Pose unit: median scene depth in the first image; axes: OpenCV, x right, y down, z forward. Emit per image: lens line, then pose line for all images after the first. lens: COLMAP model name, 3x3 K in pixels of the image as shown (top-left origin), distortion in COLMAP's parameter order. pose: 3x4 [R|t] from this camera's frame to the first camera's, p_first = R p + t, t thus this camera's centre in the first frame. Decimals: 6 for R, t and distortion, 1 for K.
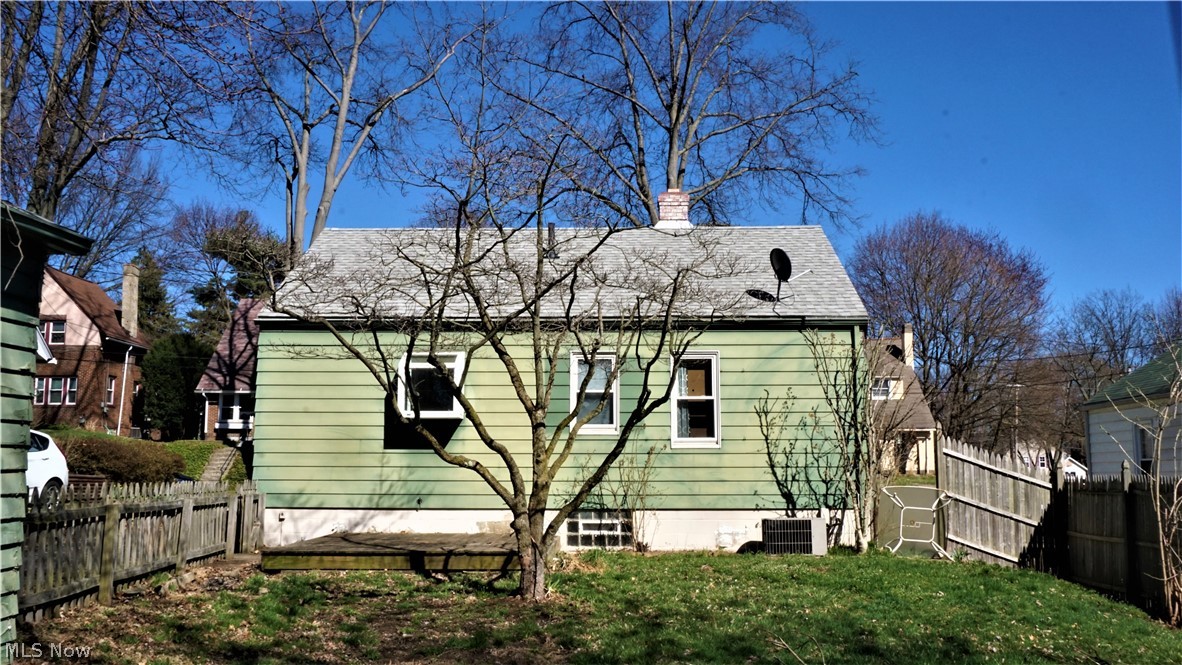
lens RADIAL K [[1141.9, 0, 595.2], [0, 1141.9, 336.3], [0, 0, 1]] dist [0.004298, 0.027644]
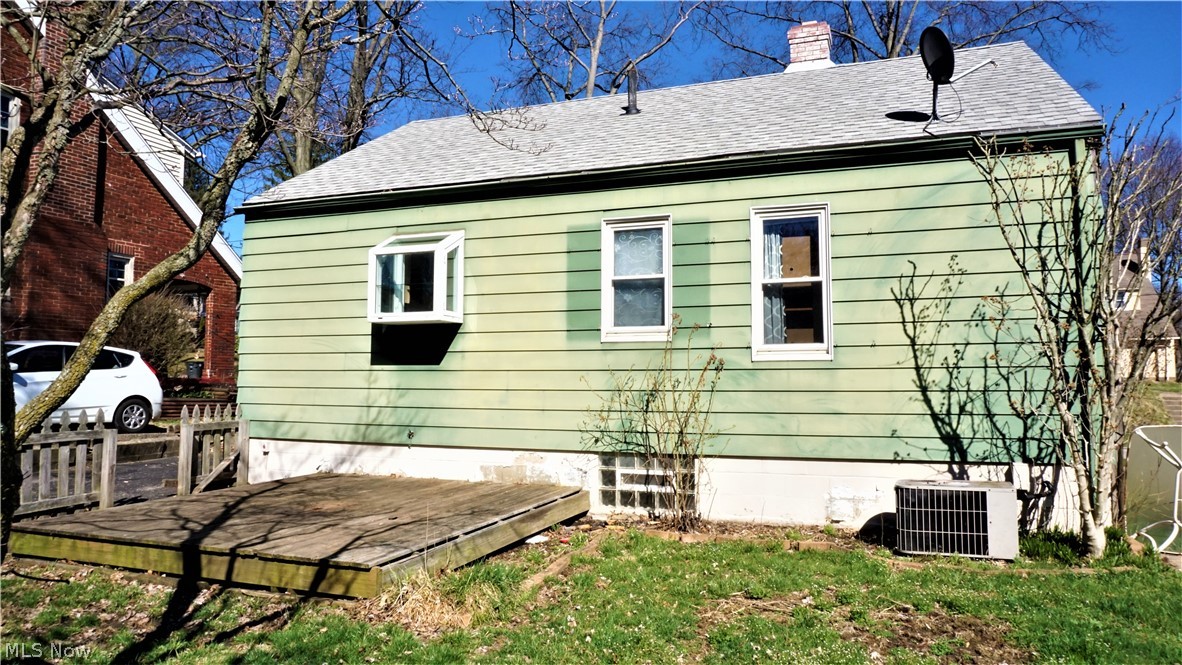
lens RADIAL K [[814.1, 0, 575.4], [0, 814.1, 327.0], [0, 0, 1]] dist [-0.069883, 0.040328]
pose [[0.938265, -0.022449, -0.345188, 0.130151], [0.041666, 0.997961, 0.048352, 0.053716], [0.343399, -0.059749, 0.937287, 0.547670]]
